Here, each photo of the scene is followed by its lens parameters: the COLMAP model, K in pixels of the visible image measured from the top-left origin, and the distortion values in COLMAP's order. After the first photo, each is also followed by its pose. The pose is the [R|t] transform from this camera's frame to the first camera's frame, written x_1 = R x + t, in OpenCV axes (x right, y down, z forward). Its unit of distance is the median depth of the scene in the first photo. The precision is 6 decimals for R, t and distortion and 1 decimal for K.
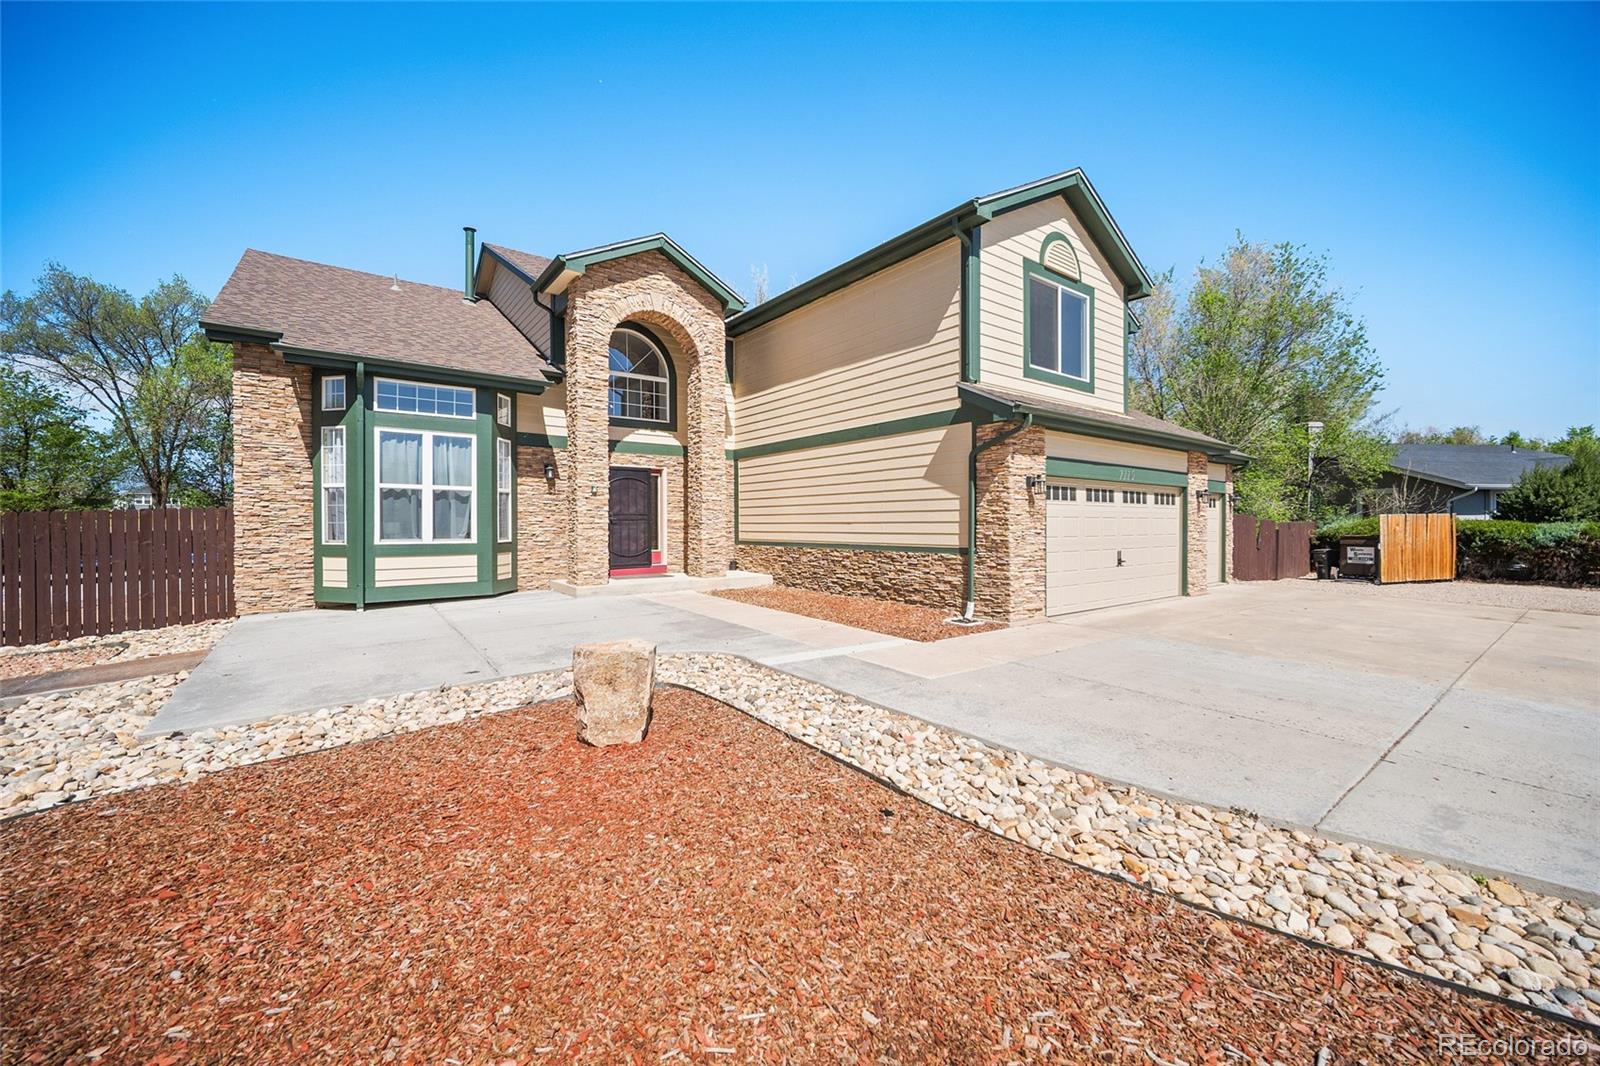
lens RADIAL K [[625.8, 0, 805.2], [0, 625.8, 526.1], [0, 0, 1]] dist [-0.002785, -0.000134]
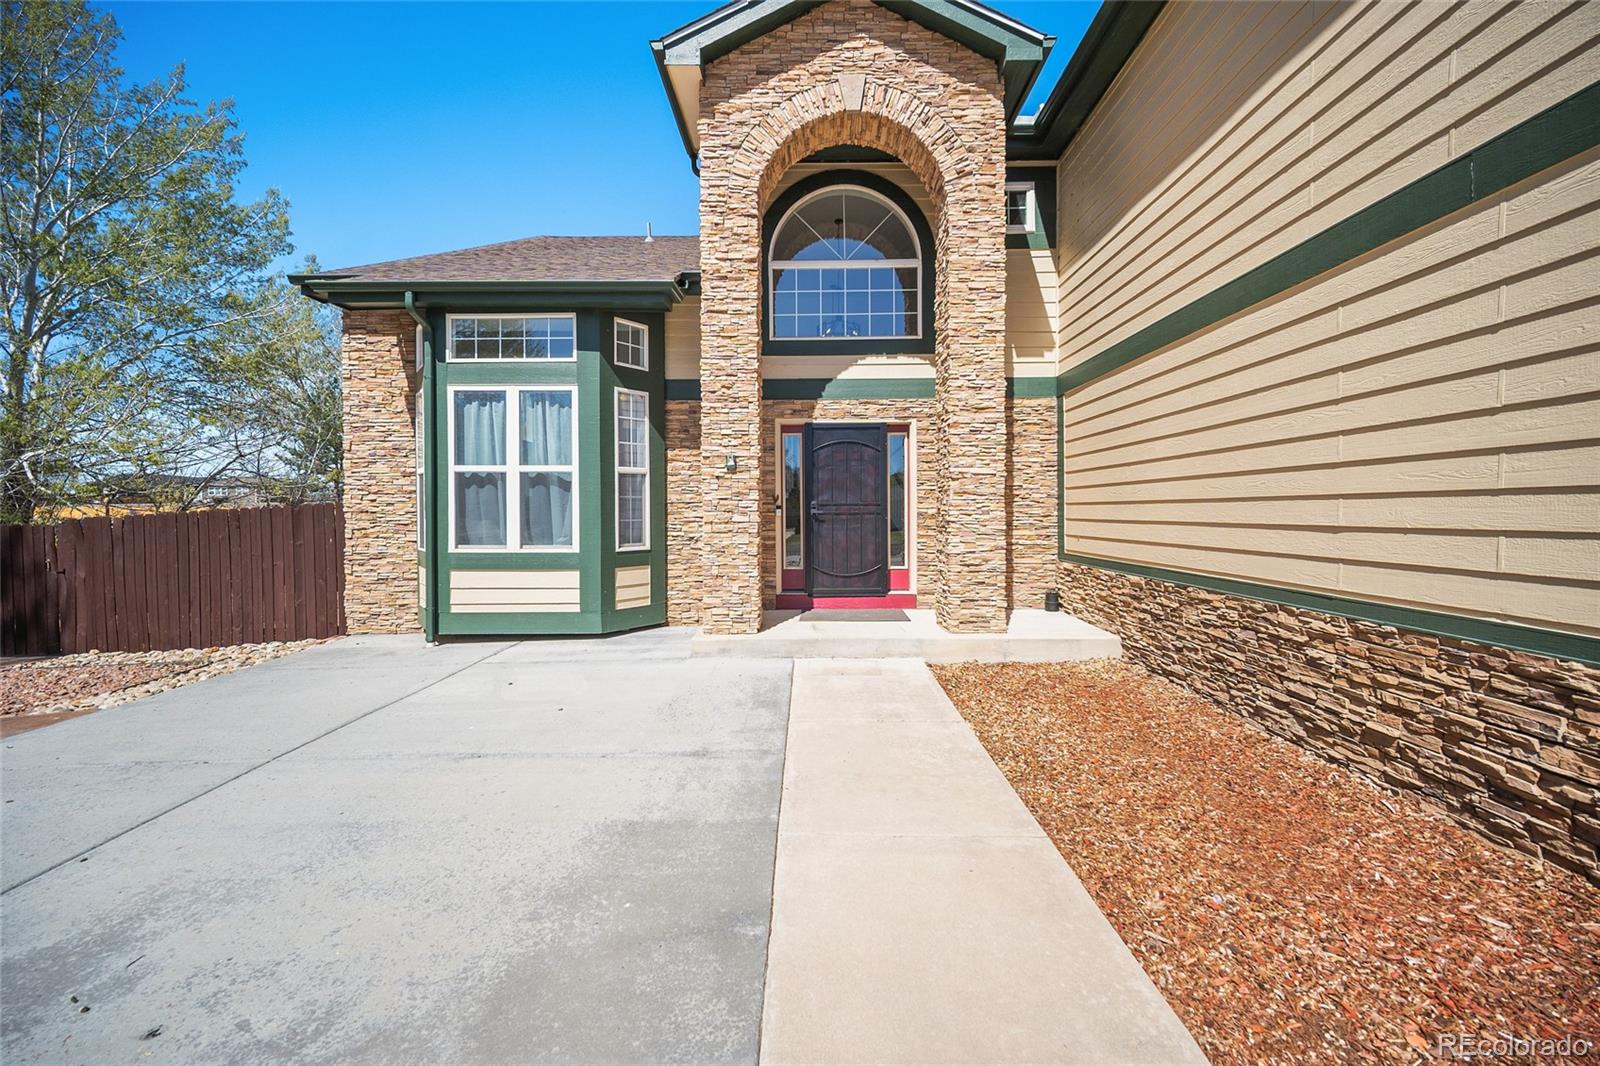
lens RADIAL K [[636.6, 0, 799.3], [0, 636.6, 517.1], [0, 0, 1]] dist [-0.000775, -0.000128]
pose [[0.785095, 0.004042, -0.619362, 0.060612], [0.000747, 0.999972, 0.007474, -0.014229], [0.619374, -0.006330, 0.785070, 0.622118]]
